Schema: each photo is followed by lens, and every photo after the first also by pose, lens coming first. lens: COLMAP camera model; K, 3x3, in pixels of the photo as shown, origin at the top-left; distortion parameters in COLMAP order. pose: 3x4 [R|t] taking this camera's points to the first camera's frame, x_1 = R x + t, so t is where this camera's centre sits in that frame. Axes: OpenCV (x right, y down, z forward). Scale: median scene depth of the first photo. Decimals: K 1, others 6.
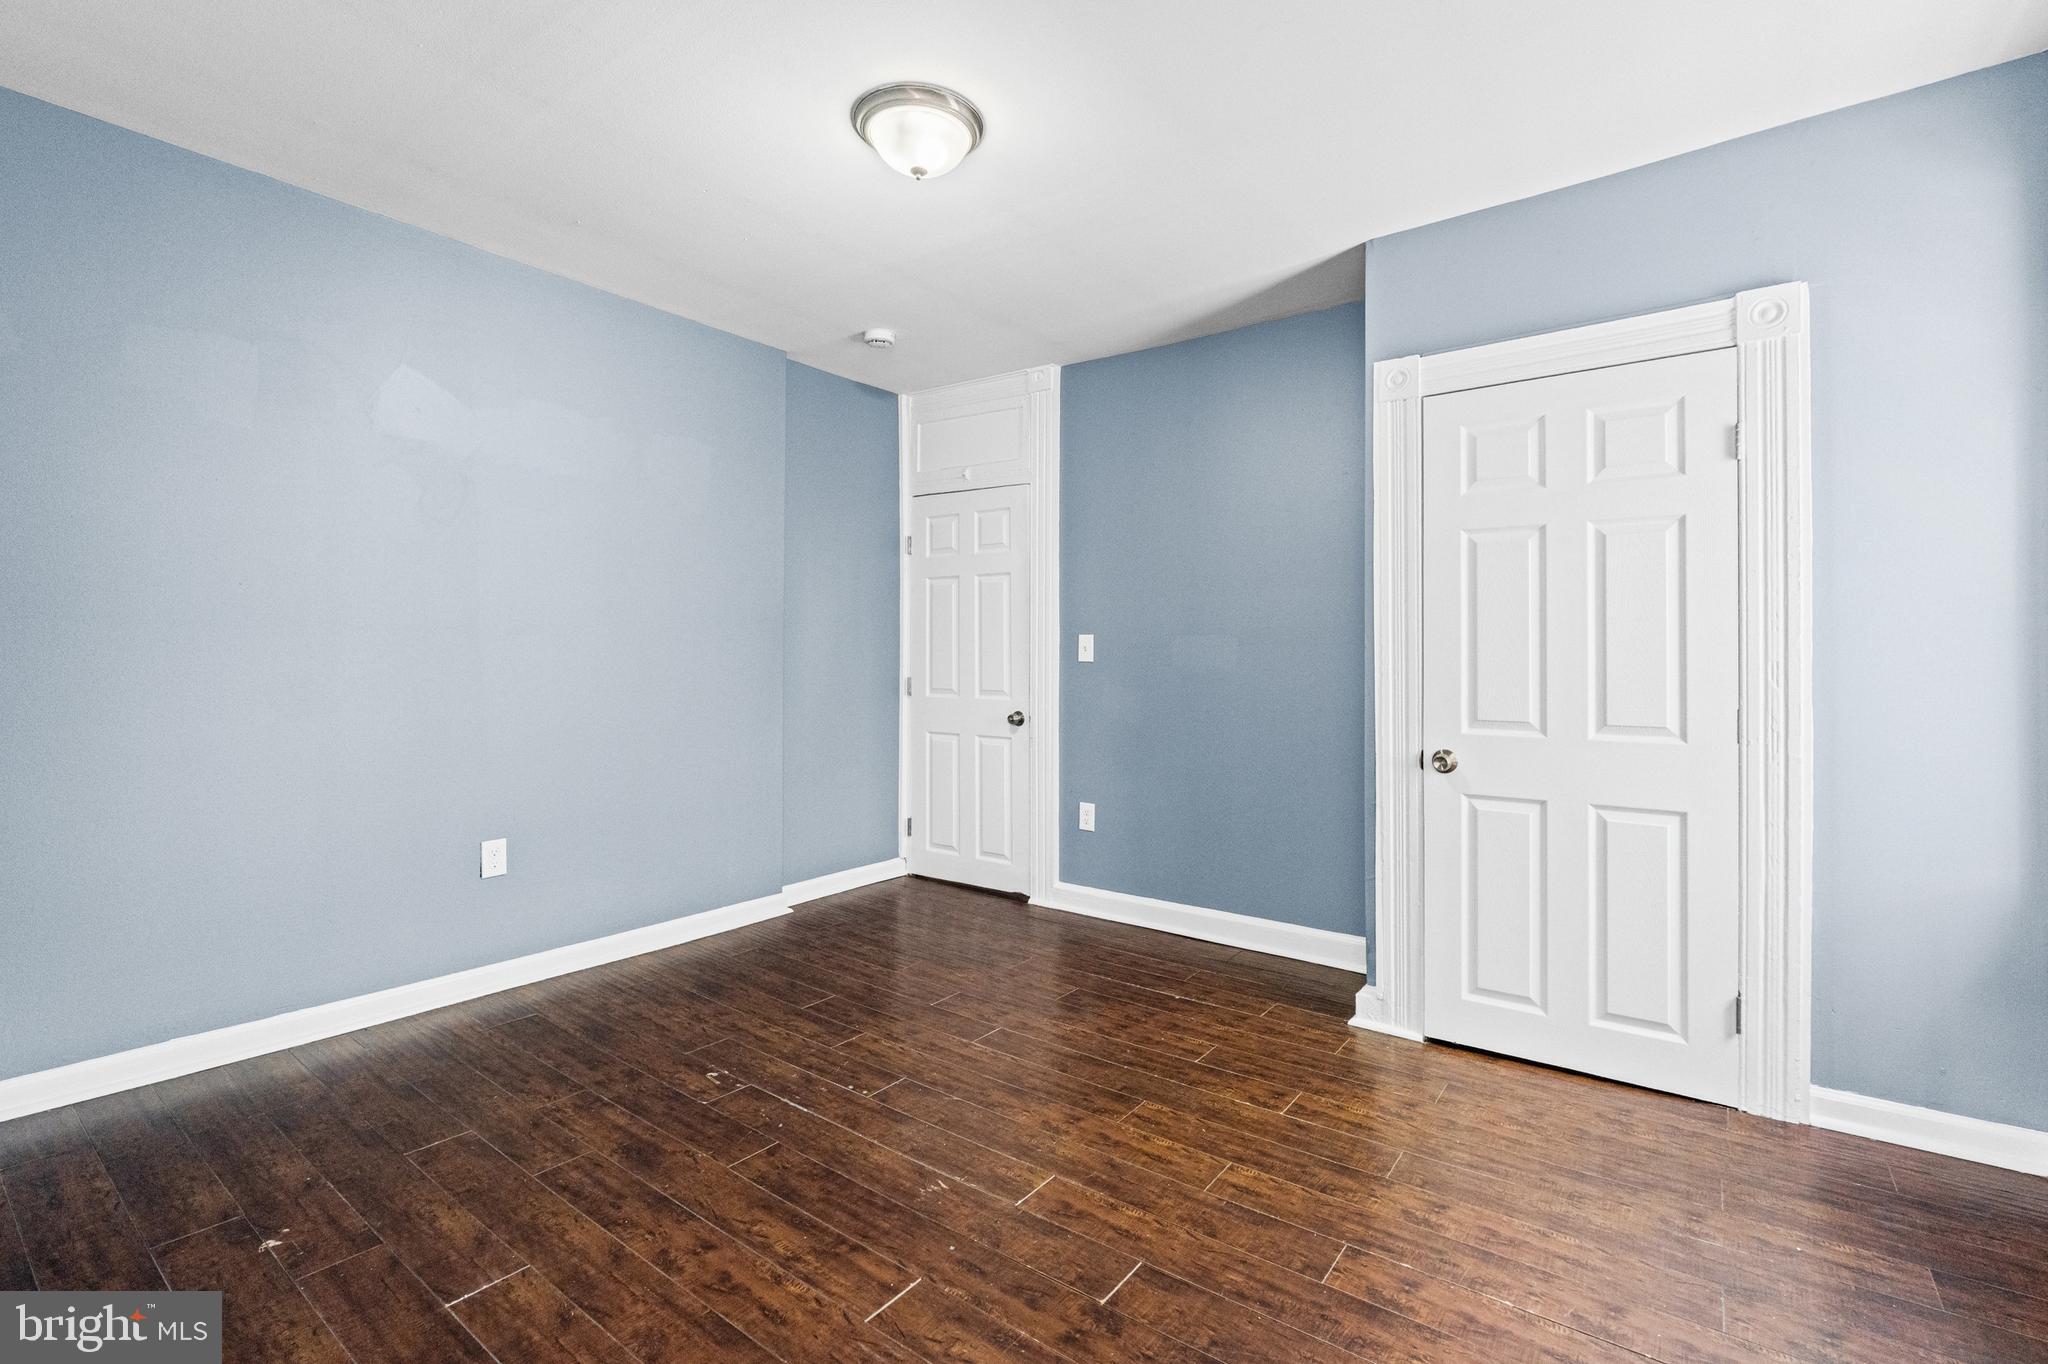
lens RADIAL K [[930.0, 0, 1024.0], [0, 930.0, 677.9], [0, 0, 1]] dist [-0.012056, 0.002428]
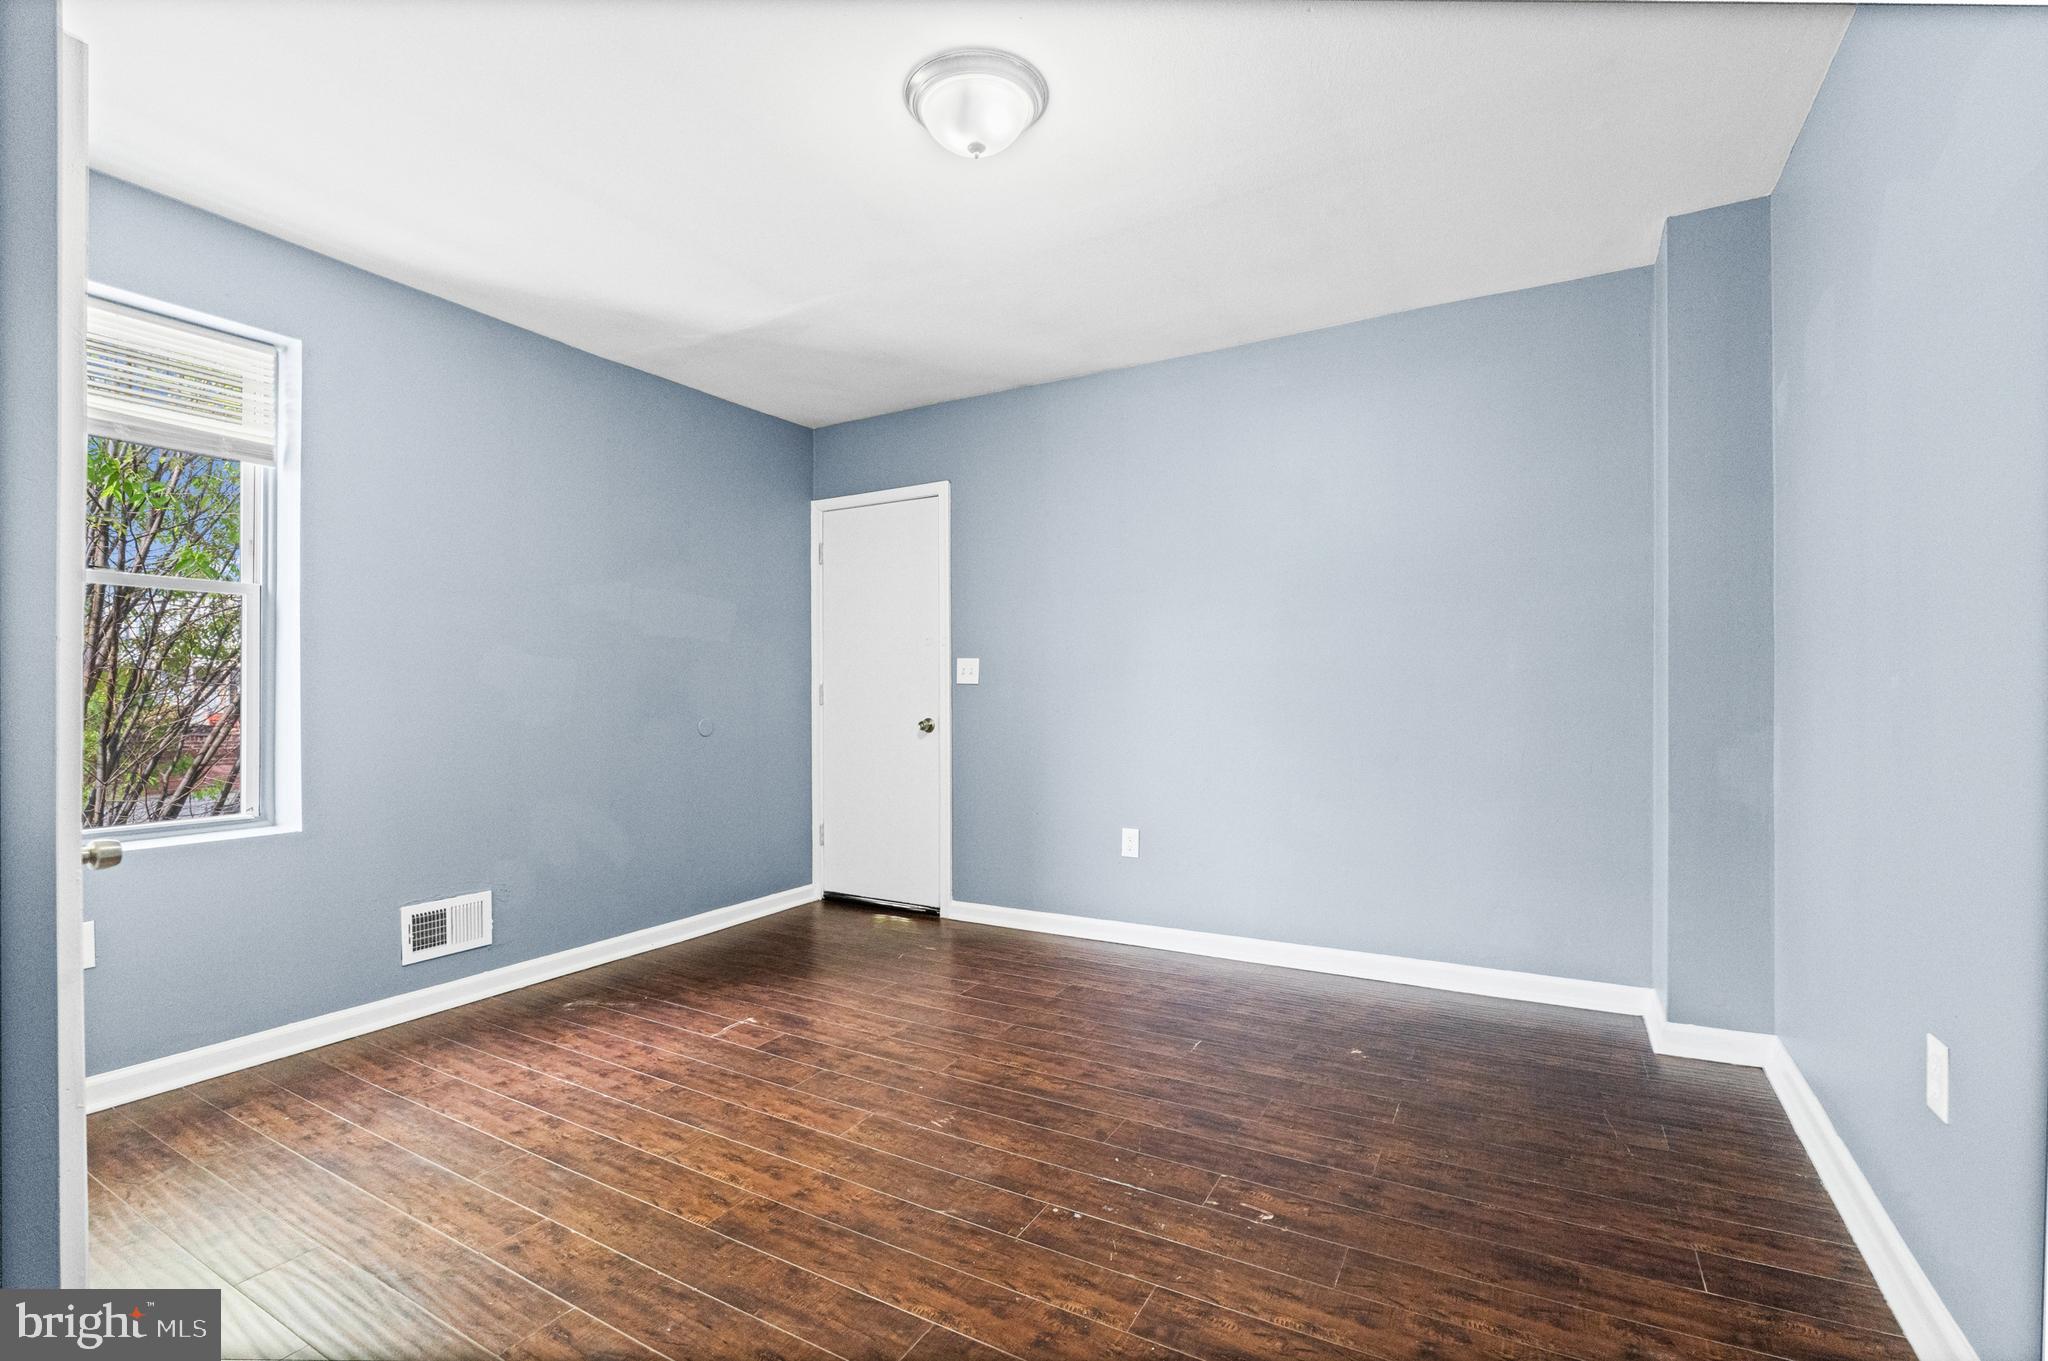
lens RADIAL K [[930.0, 0, 1020.9], [0, 930.0, 676.9], [0, 0, 1]] dist [-0.012056, 0.002428]
pose [[-0.993475, -0.000764, -0.114045, -0.056415], [-0.000979, 0.999998, 0.001830, -0.022145], [0.114043, 0.001929, -0.993474, 2.071999]]
